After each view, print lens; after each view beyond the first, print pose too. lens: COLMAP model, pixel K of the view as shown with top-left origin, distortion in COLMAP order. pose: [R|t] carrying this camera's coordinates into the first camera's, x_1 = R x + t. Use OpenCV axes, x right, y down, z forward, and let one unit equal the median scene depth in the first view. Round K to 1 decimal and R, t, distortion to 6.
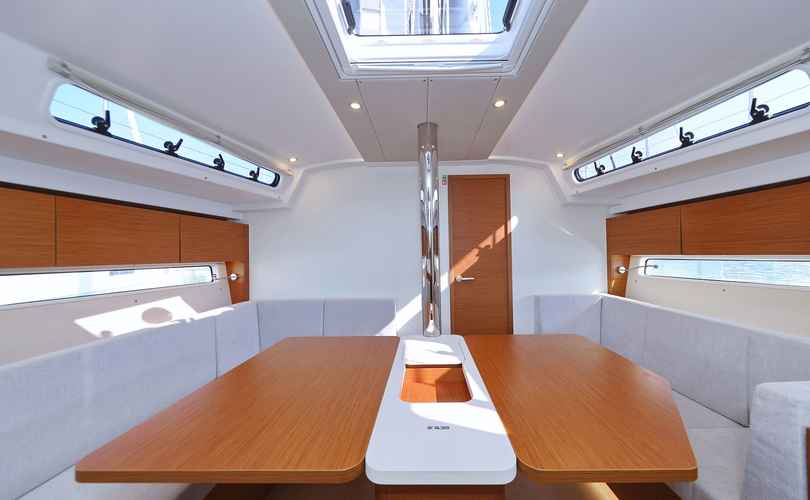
lens RADIAL K [[275.6, 0, 408.3], [0, 275.6, 237.8], [0, 0, 1]] dist [0.002324, -0.001282]
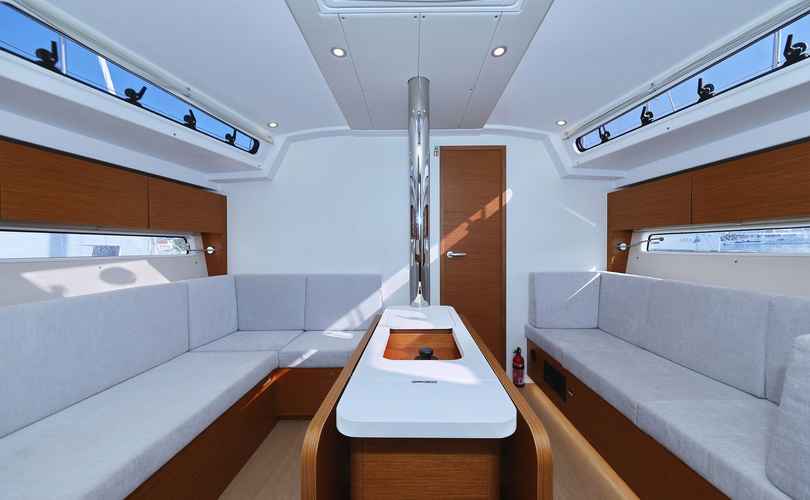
lens RADIAL K [[275.6, 0, 399.4], [0, 275.6, 246.7], [0, 0, 1]] dist [0.002324, -0.001282]
pose [[0.999928, 0.011676, 0.002856, 0.008732], [-0.011780, 0.999139, 0.039781, 0.090824], [-0.002389, -0.039811, 0.999204, 0.061213]]
